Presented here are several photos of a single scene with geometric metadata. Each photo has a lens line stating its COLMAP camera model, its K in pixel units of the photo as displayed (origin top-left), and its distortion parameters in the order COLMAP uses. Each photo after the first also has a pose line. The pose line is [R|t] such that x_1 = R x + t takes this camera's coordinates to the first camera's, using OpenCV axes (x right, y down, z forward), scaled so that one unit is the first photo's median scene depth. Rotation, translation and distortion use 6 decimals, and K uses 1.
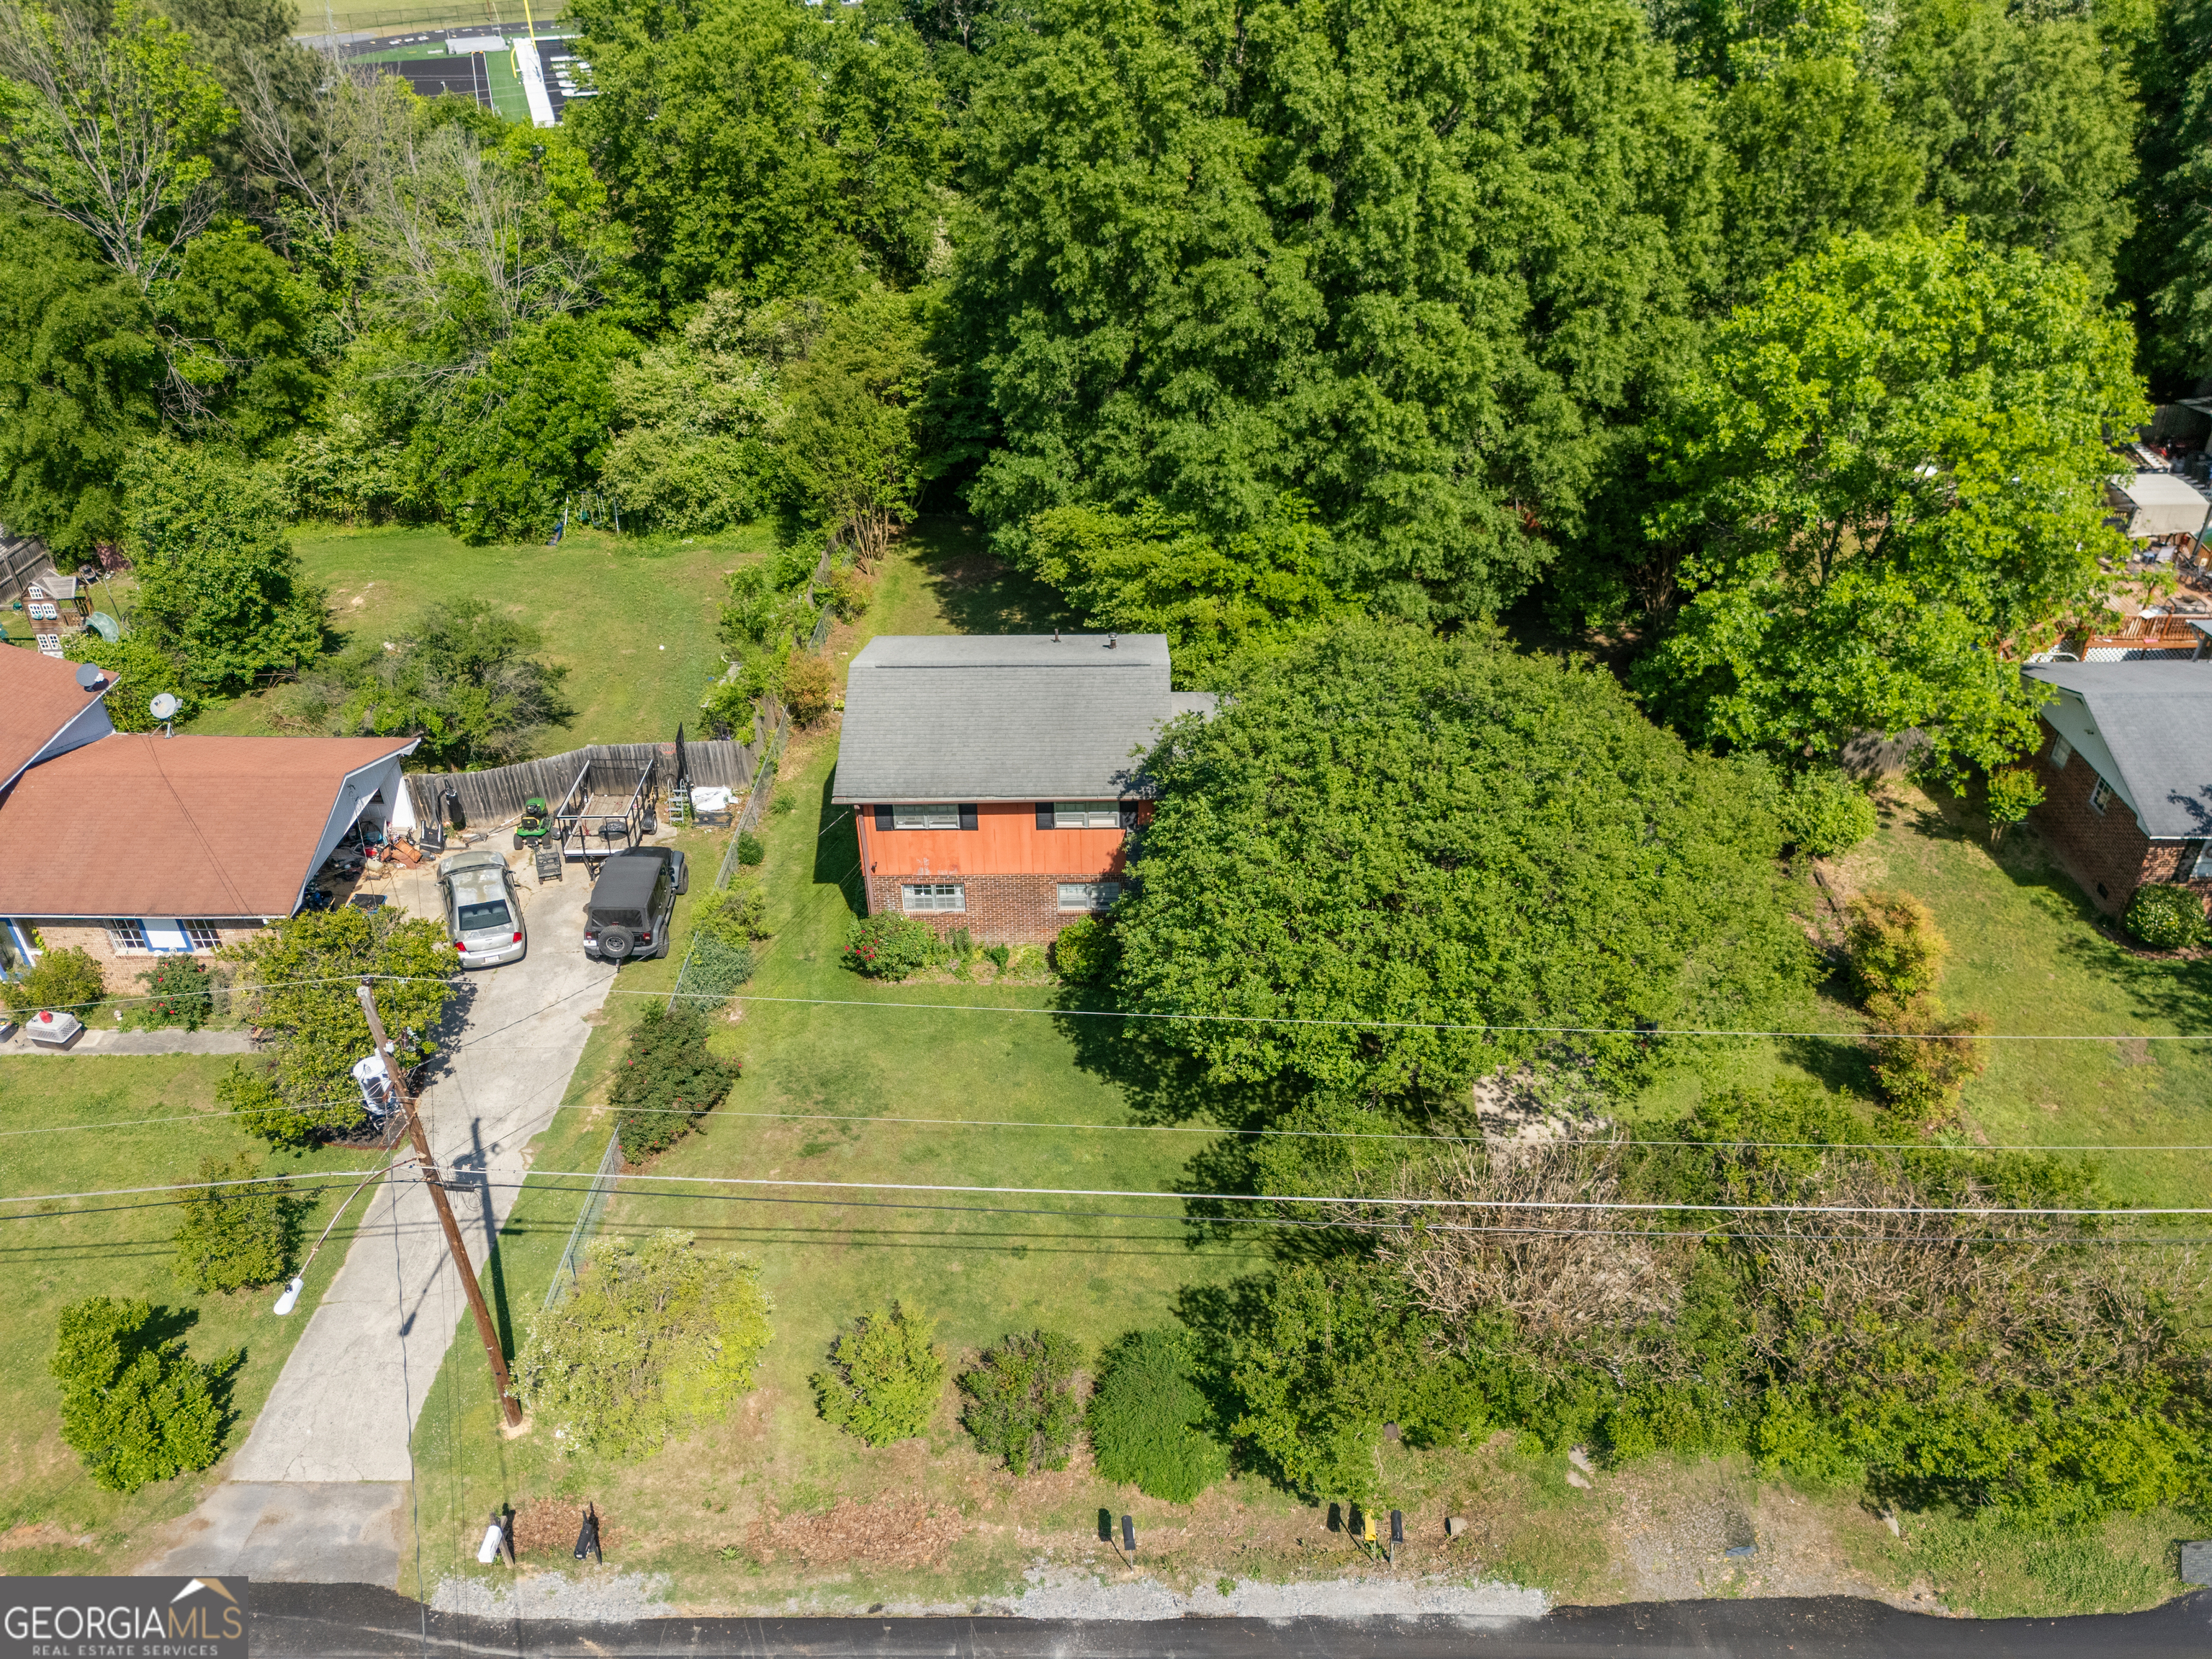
lens RADIAL K [[1641.8, 0, 1104.7], [0, 1641.8, 861.3], [0, 0, 1]] dist [0.042627, -0.000297]
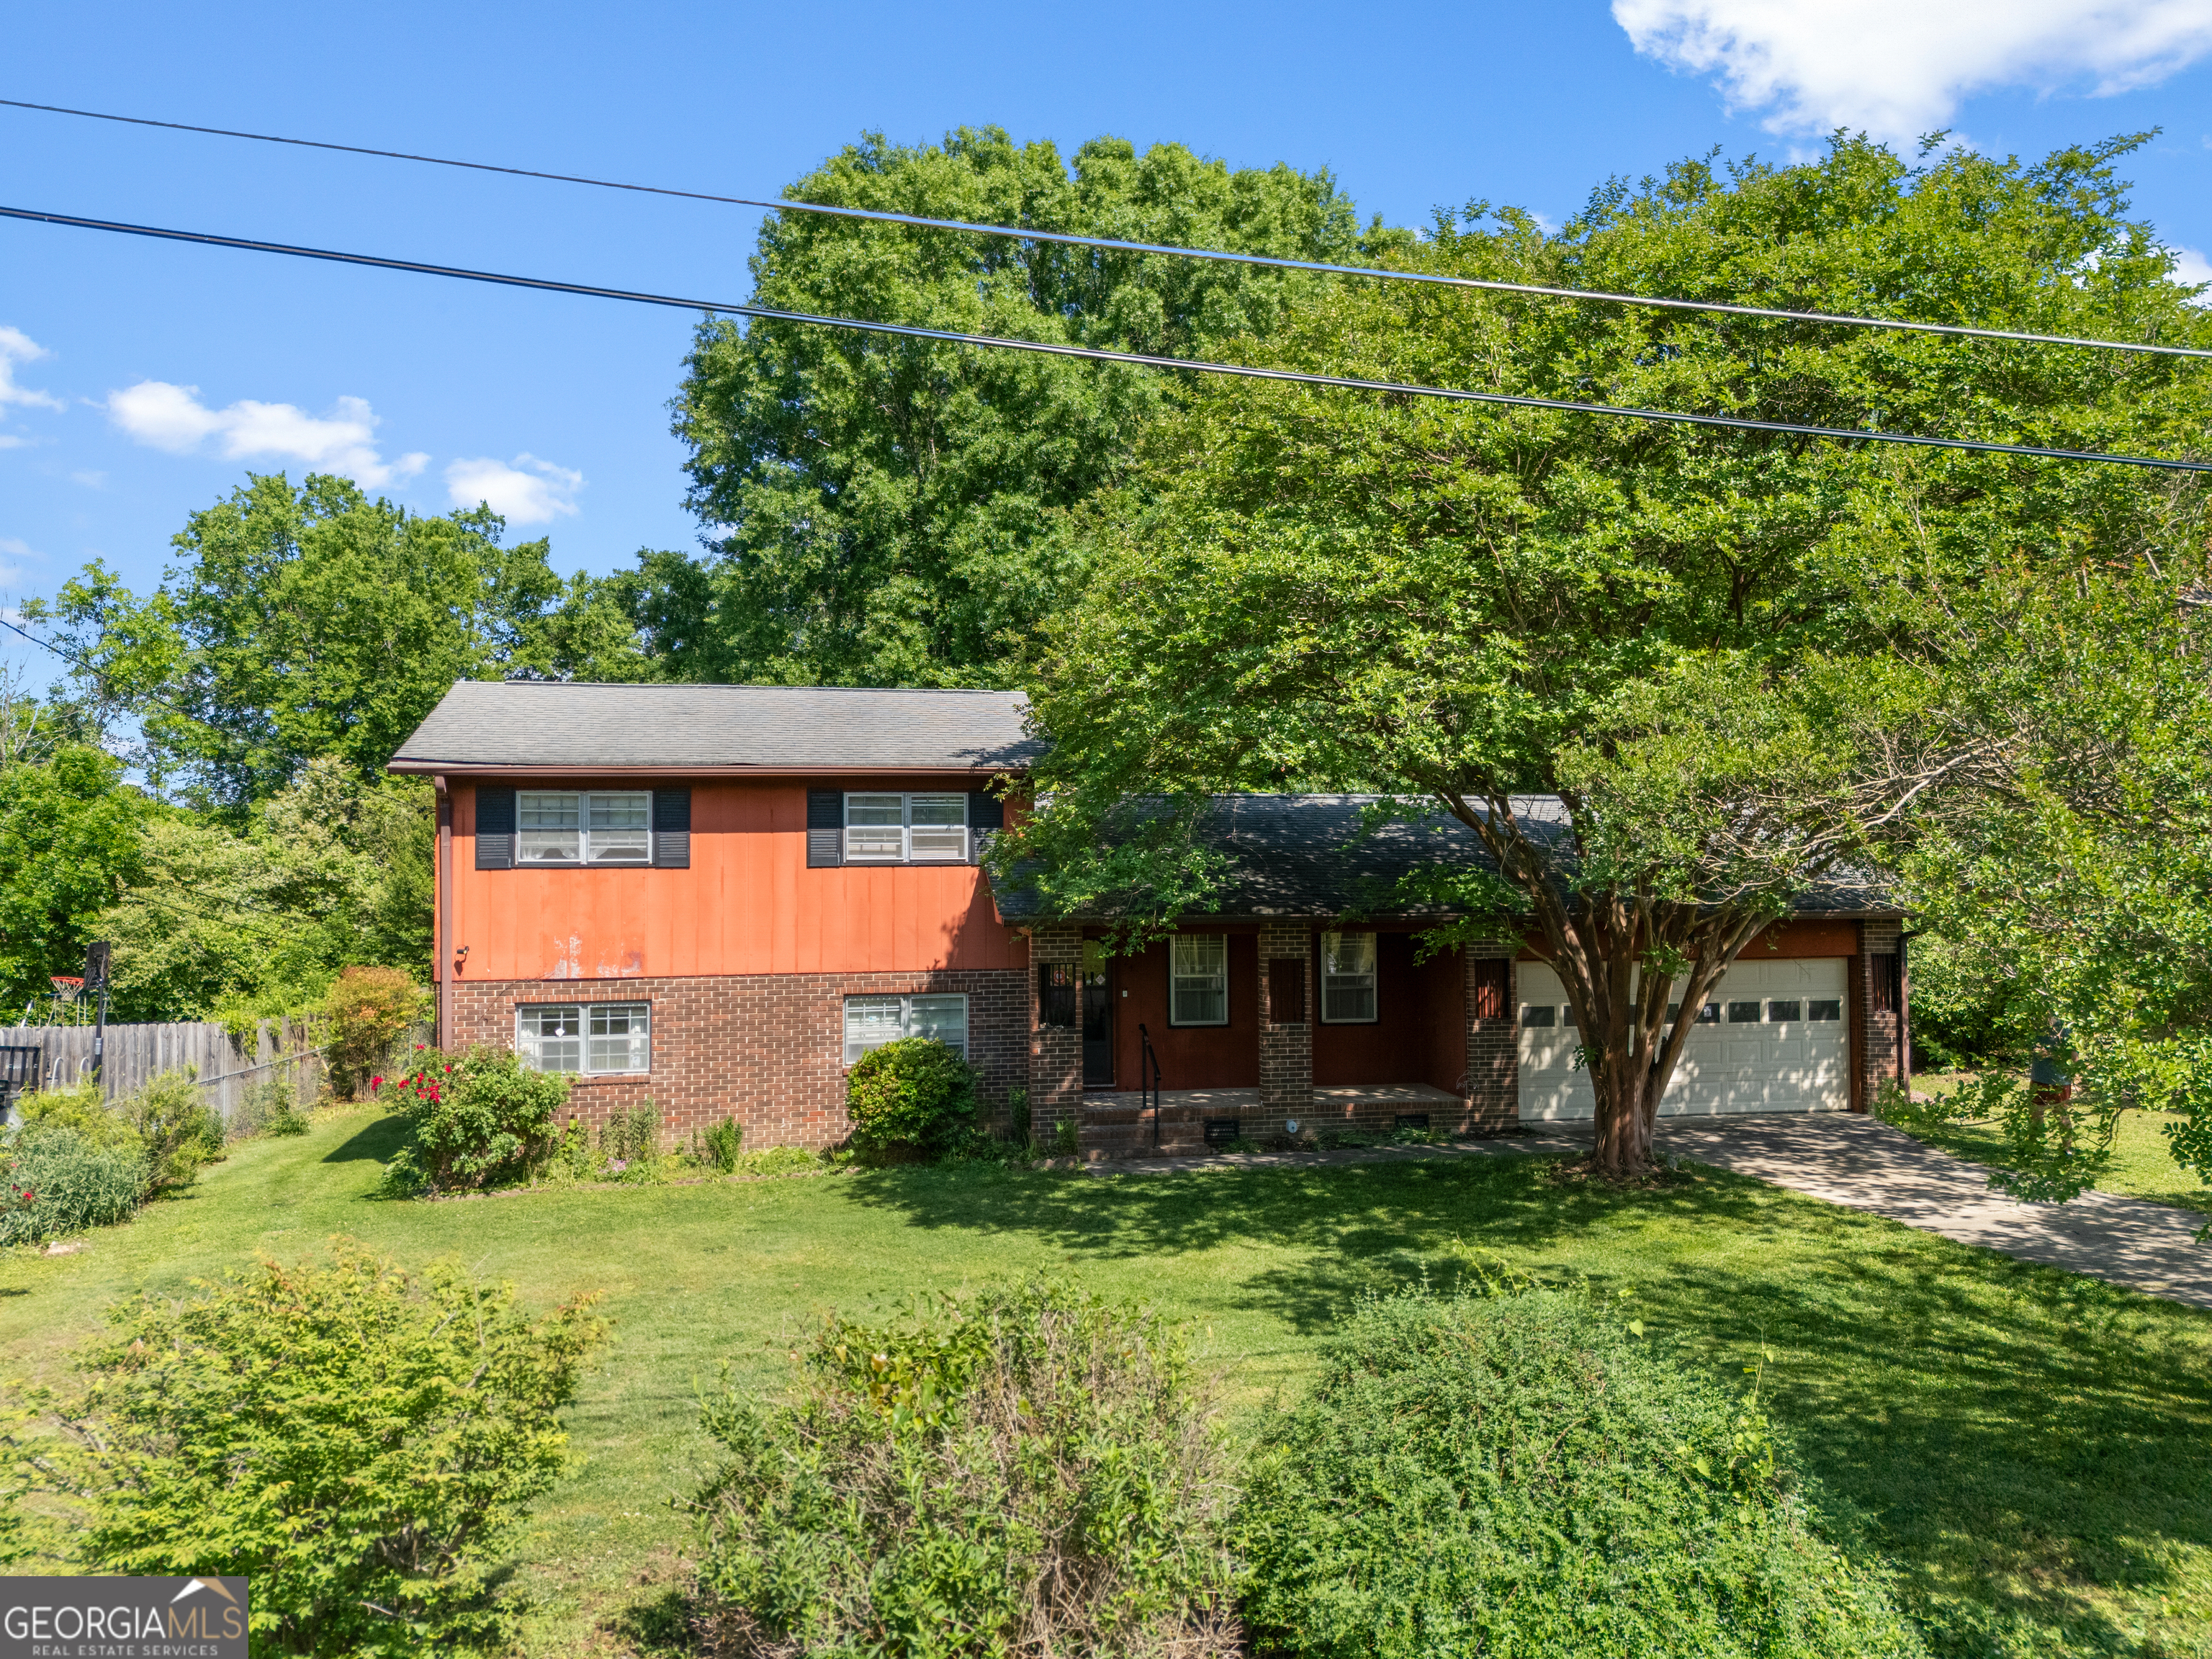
lens RADIAL K [[1641.8, 0, 1104.7], [0, 1641.8, 861.3], [0, 0, 1]] dist [0.042627, -0.000297]
pose [[0.978682, 0.013590, 0.204933, -0.054210], [0.108127, 0.814240, -0.570369, 0.276219], [-0.174616, 0.580369, 0.795413, 0.554245]]
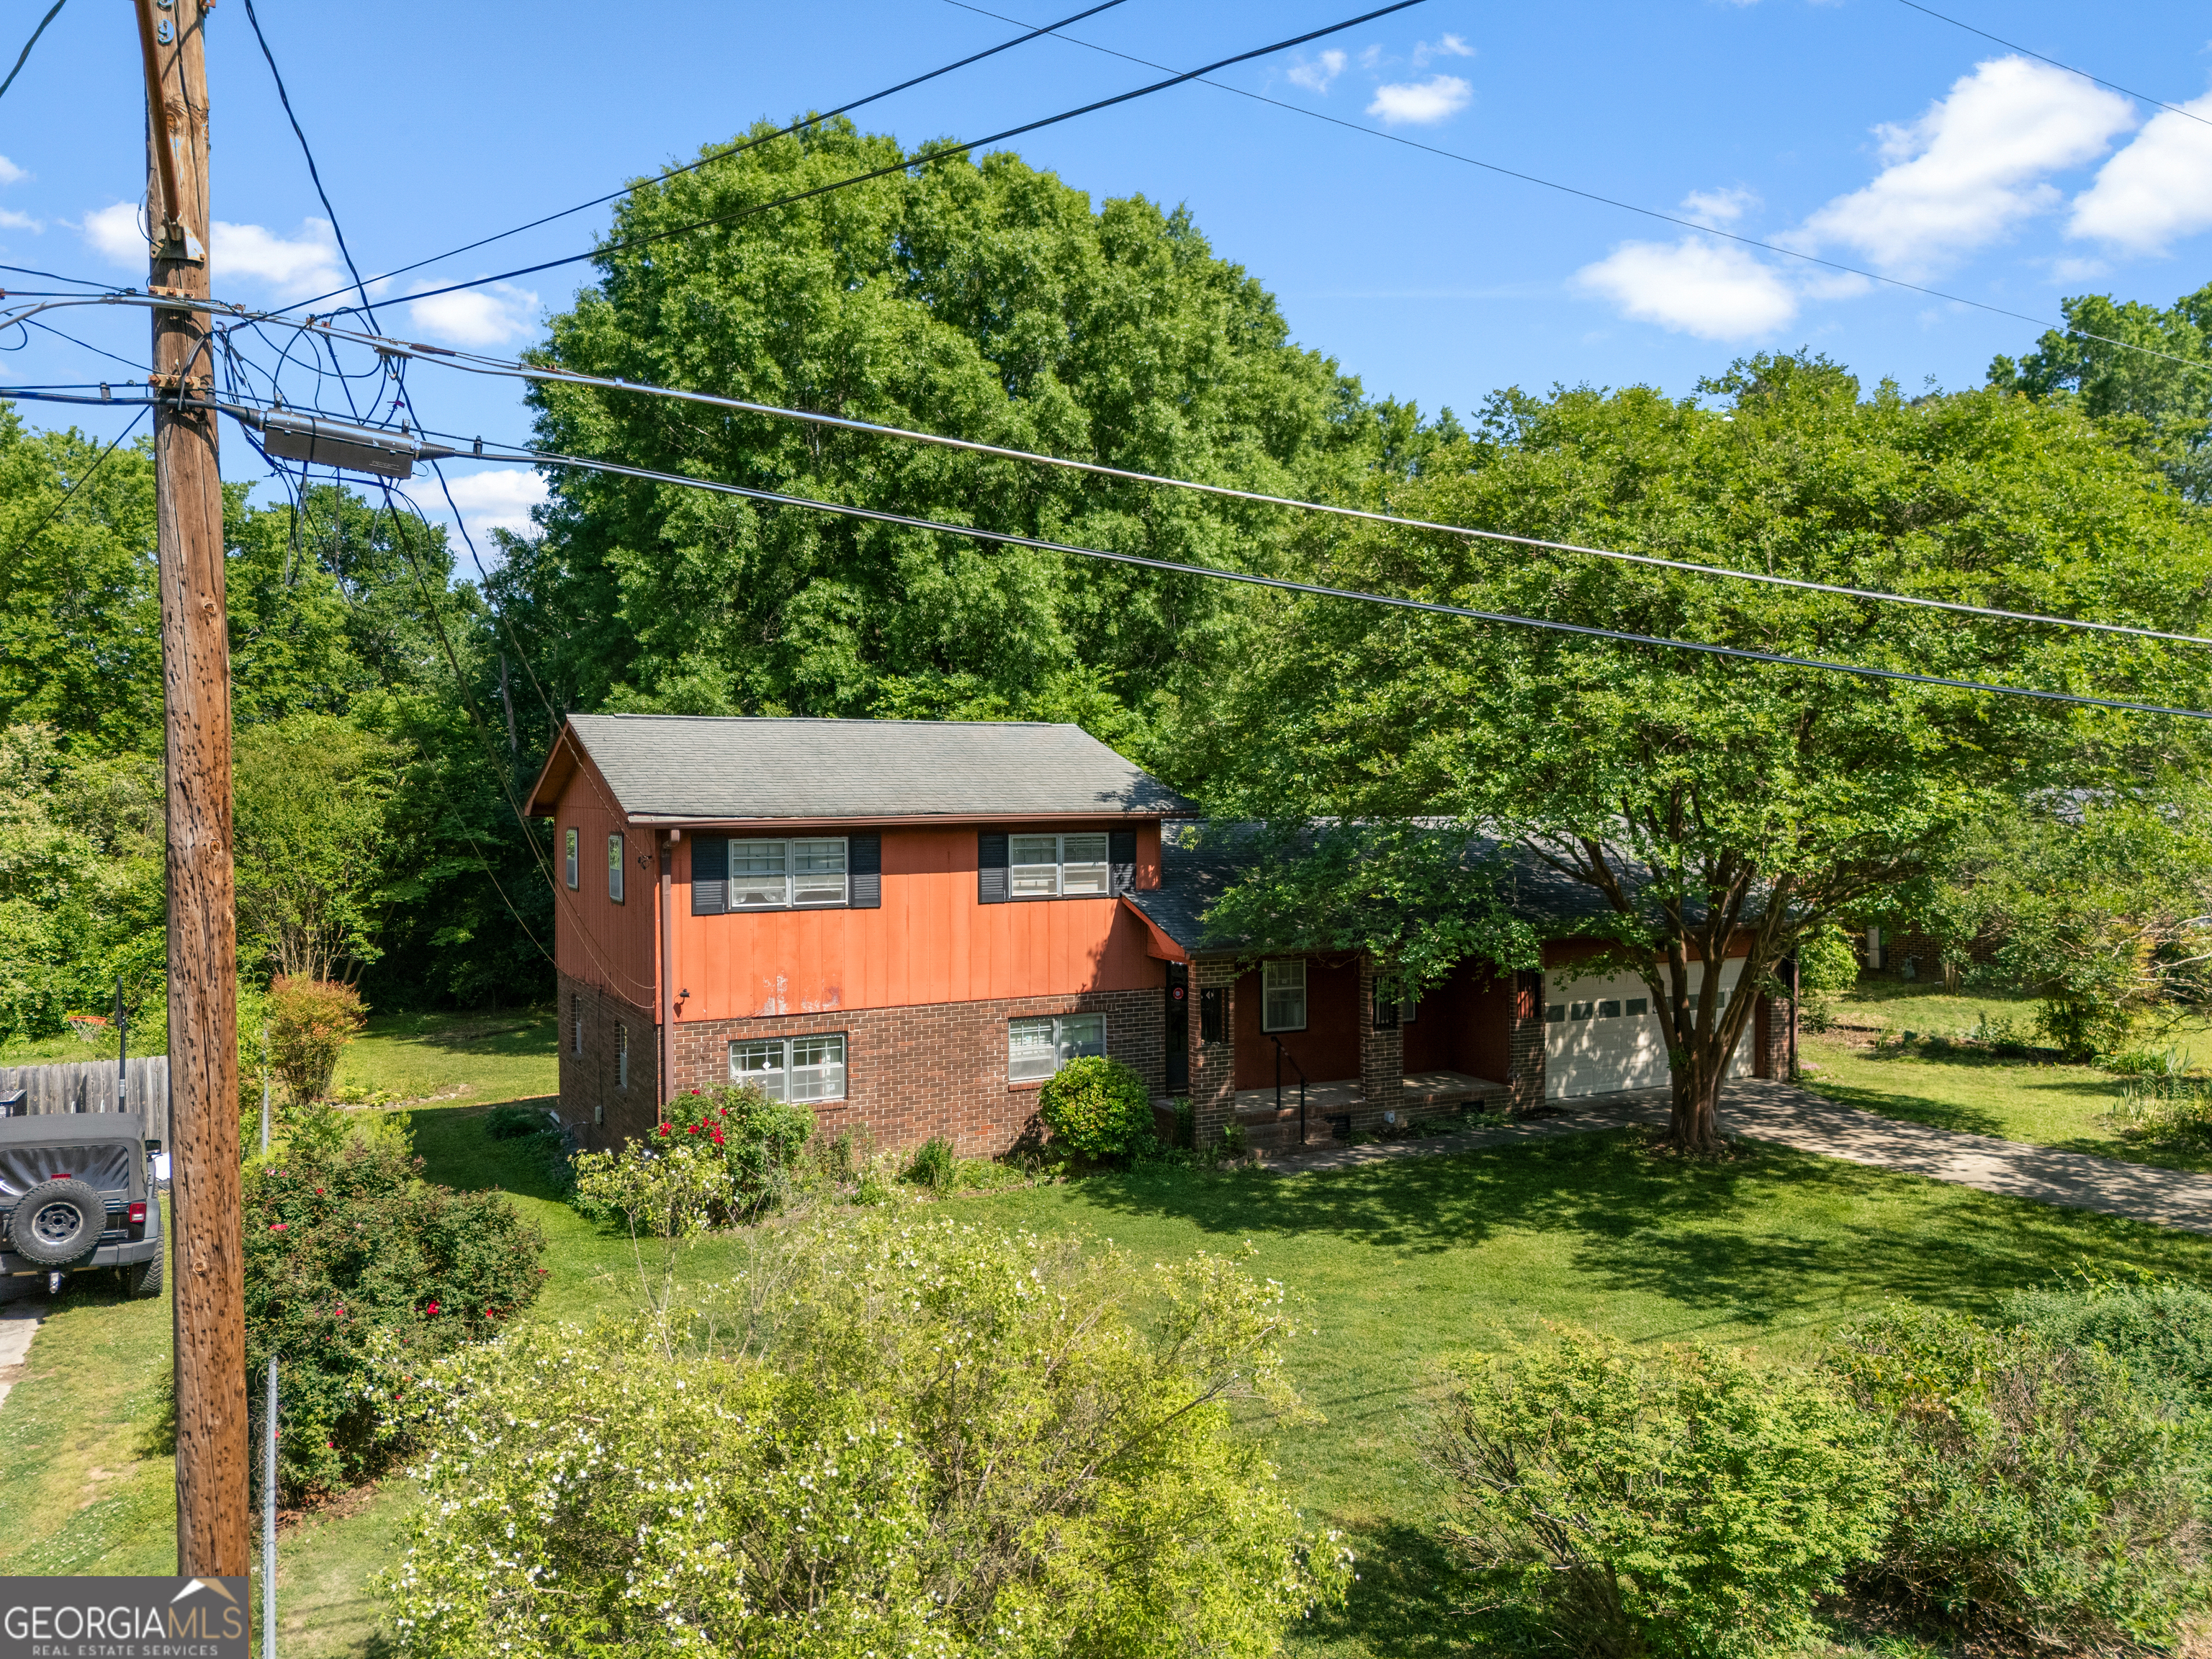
lens RADIAL K [[1641.8, 0, 1104.7], [0, 1641.8, 861.3], [0, 0, 1]] dist [0.042627, -0.000297]
pose [[0.880757, -0.005195, 0.473539, -0.262494], [0.262702, 0.837341, -0.479425, 0.242832], [-0.394023, 0.546657, 0.738859, 0.542189]]
